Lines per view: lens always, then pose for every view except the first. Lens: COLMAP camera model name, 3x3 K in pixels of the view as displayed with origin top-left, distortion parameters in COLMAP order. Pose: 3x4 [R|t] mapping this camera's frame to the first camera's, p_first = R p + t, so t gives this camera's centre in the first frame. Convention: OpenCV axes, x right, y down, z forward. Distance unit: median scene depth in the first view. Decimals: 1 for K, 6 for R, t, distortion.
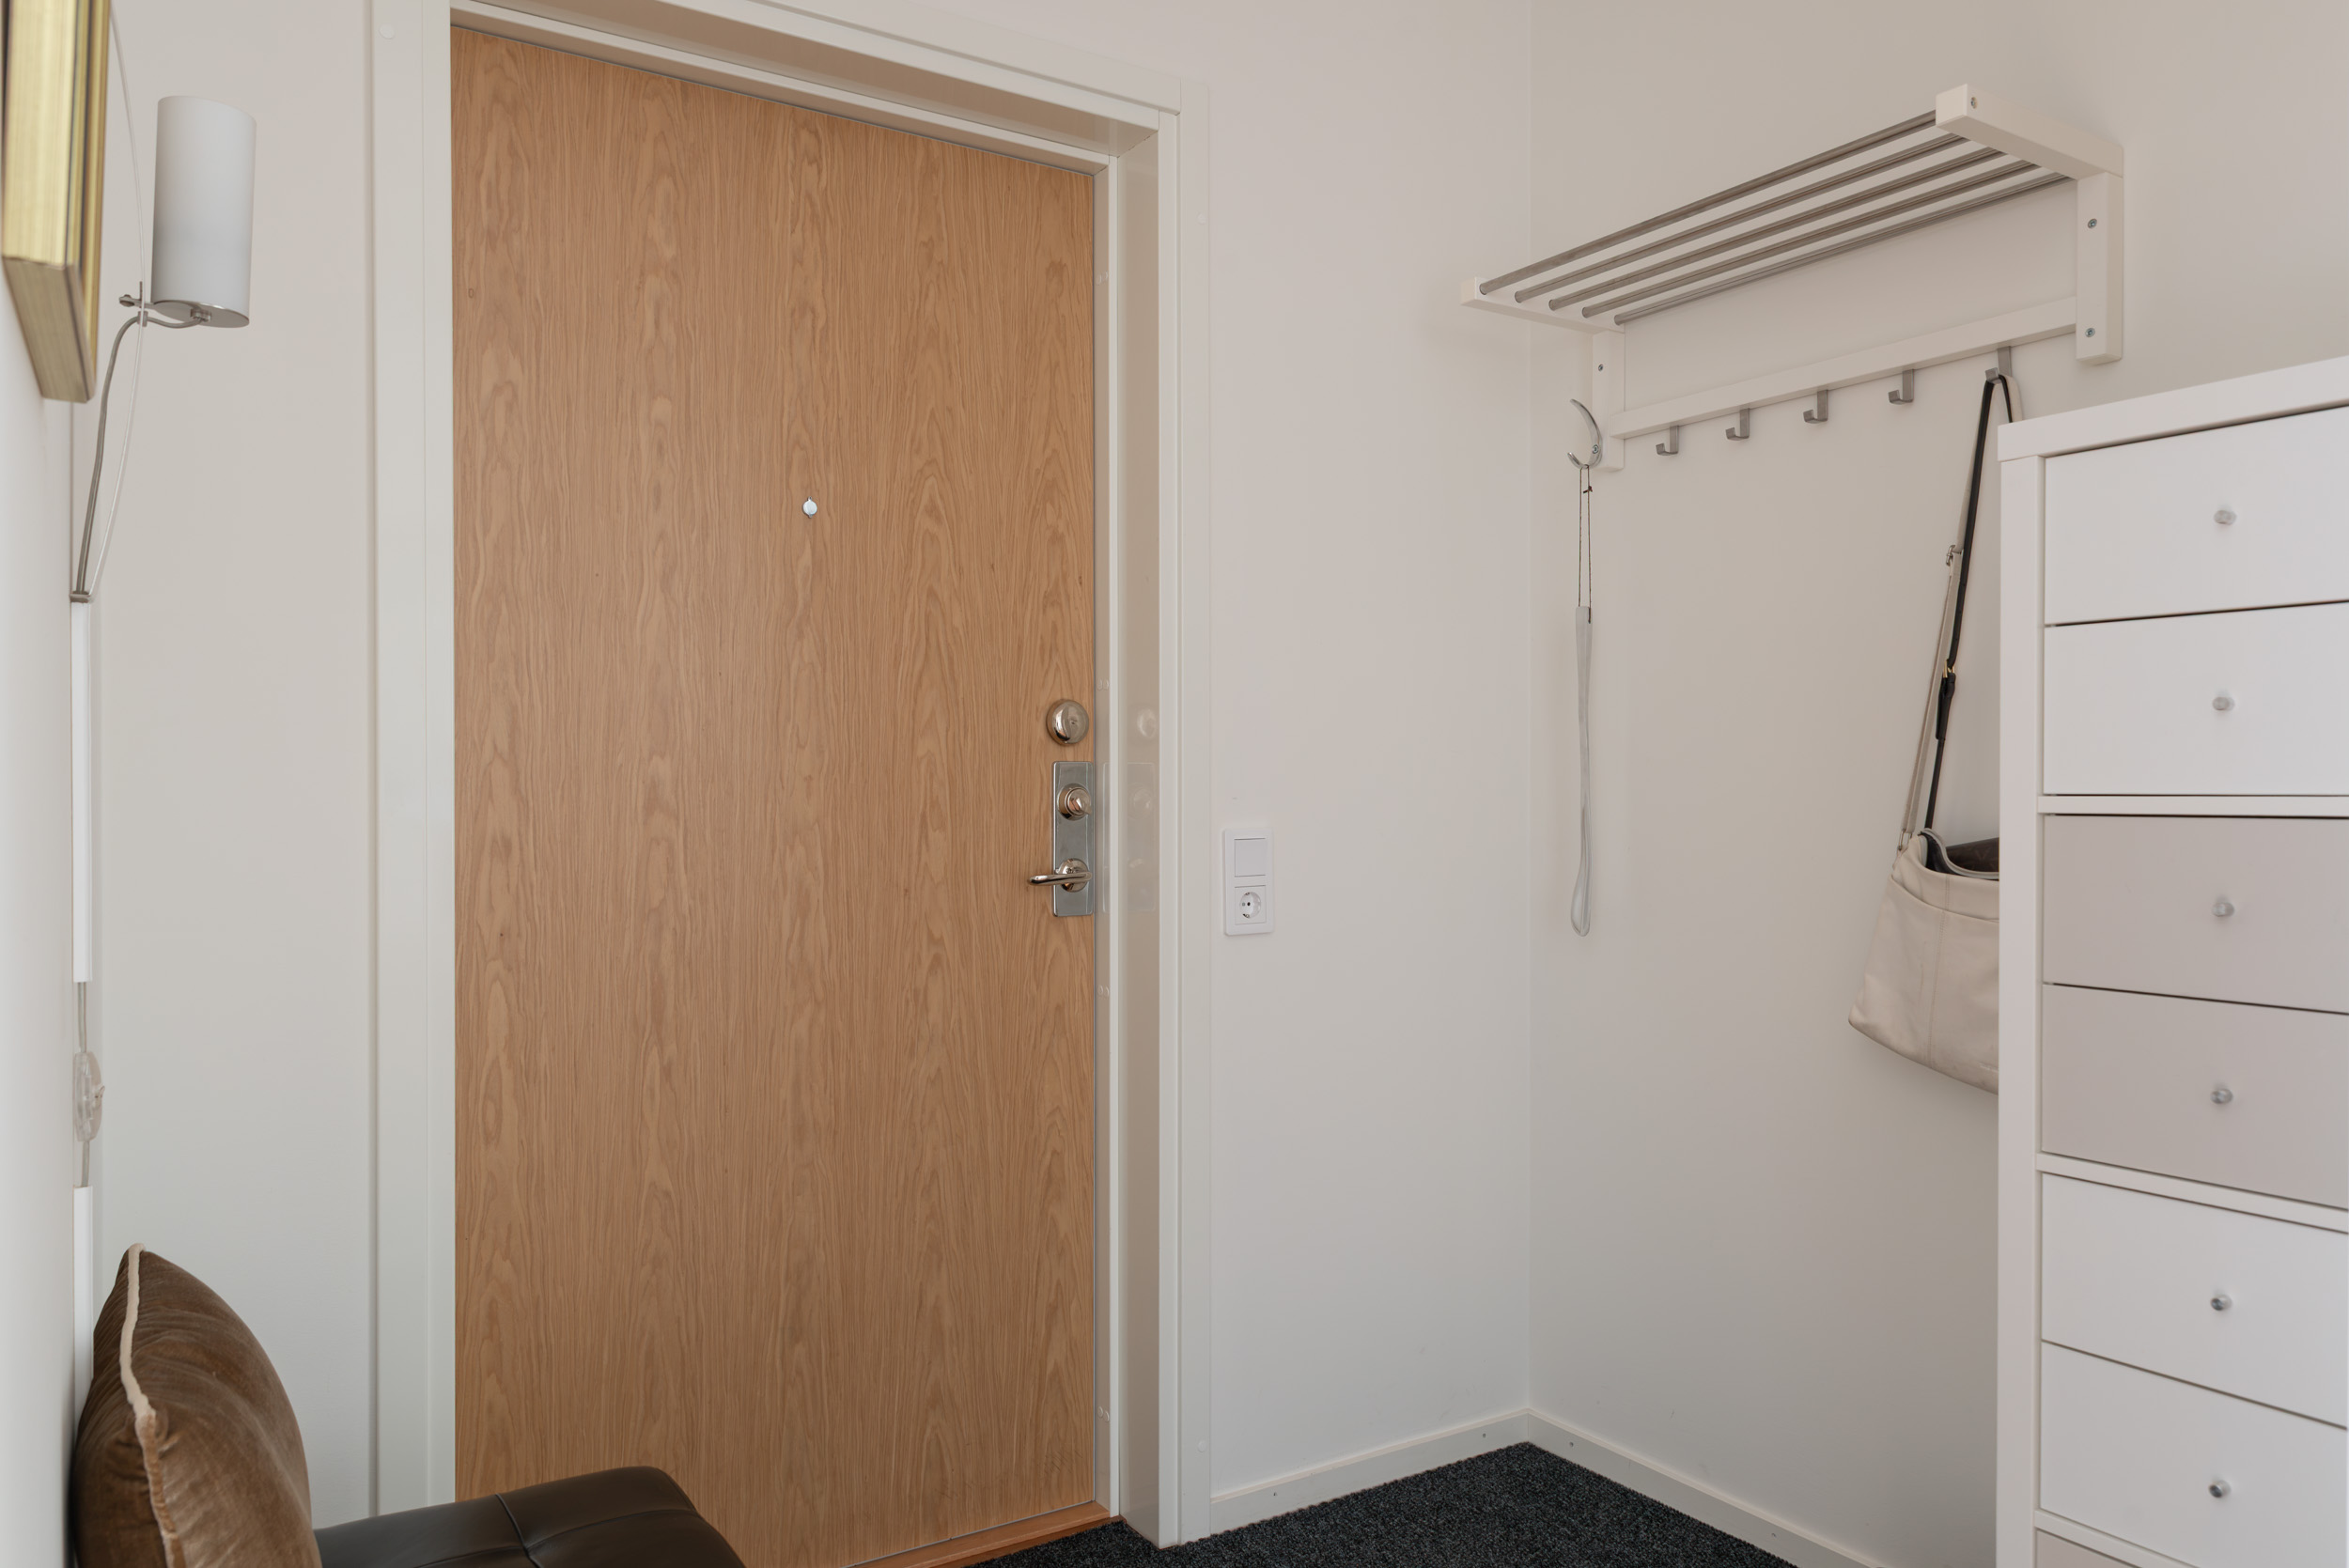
lens RADIAL K [[1587.0, 0, 1172.7], [0, 1587.0, 786.3], [0, 0, 1]] dist [0.004643, -0.002308]
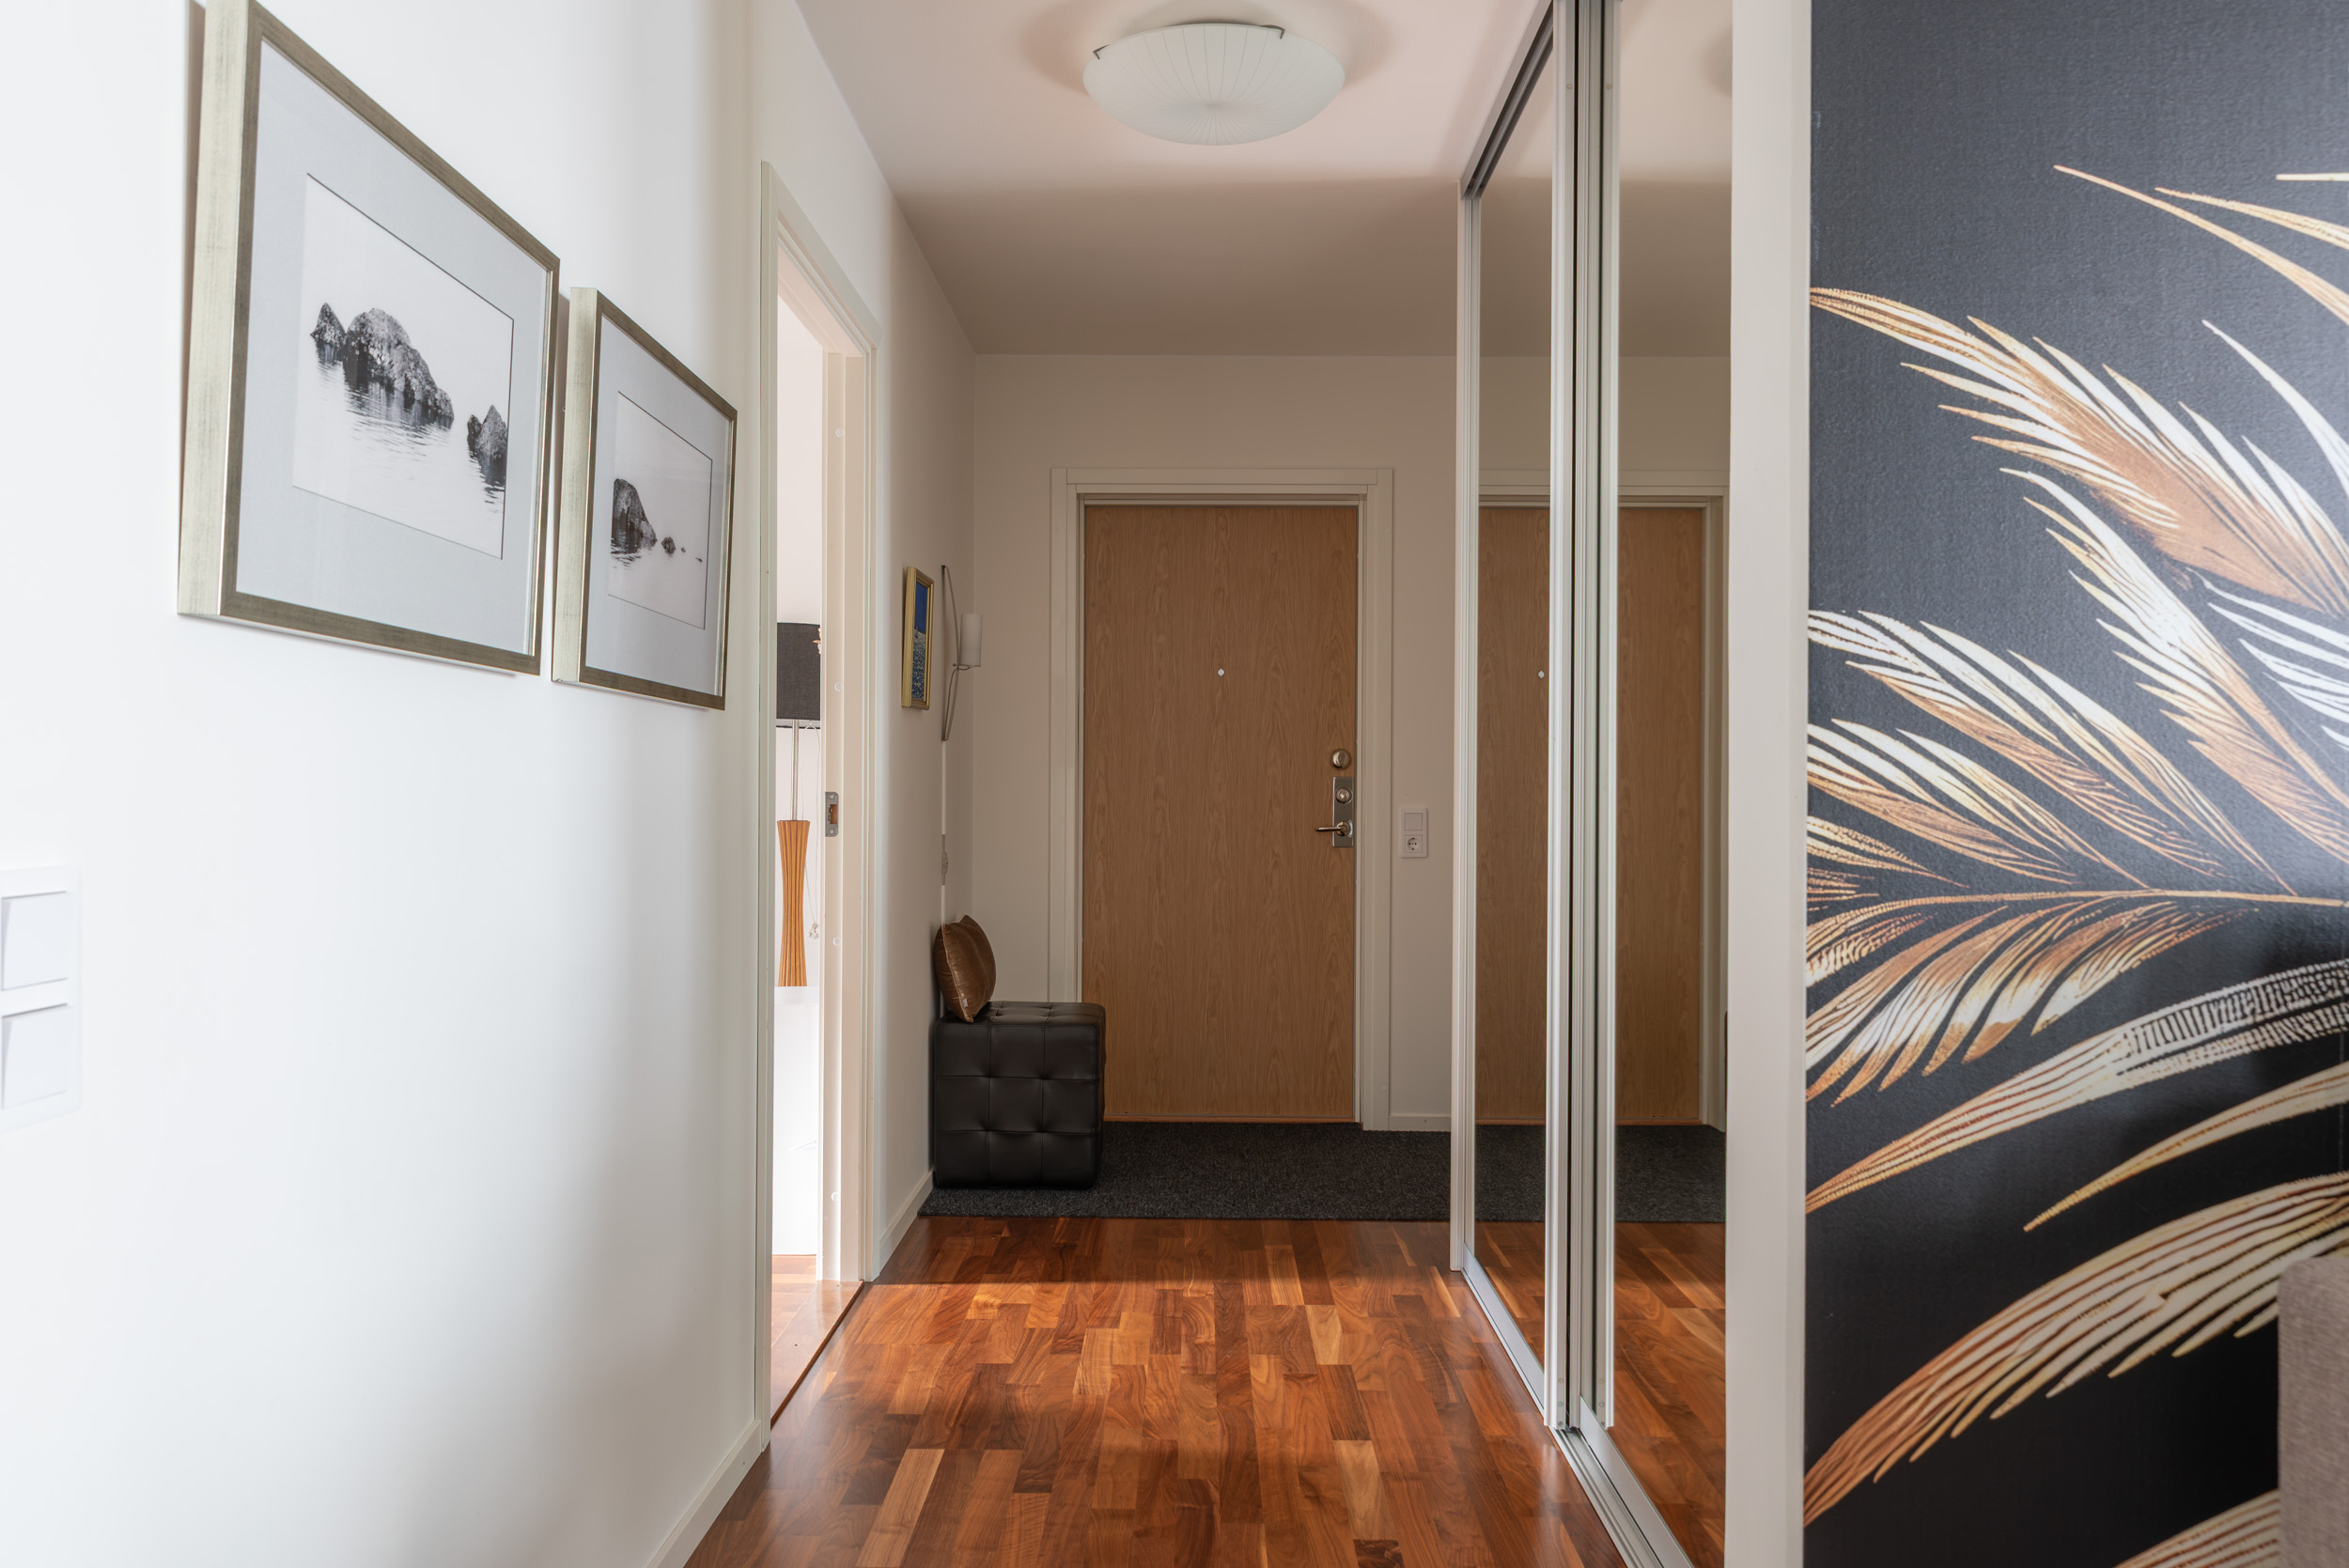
lens RADIAL K [[1587.0, 0, 1175.0], [0, 1587.0, 781.8], [0, 0, 1]] dist [0.004643, -0.002308]
pose [[0.836466, 0.001665, -0.548016, 1.000134], [-0.005354, 0.999972, -0.005135, 0.003793], [0.547992, 0.007230, 0.836452, -1.021394]]
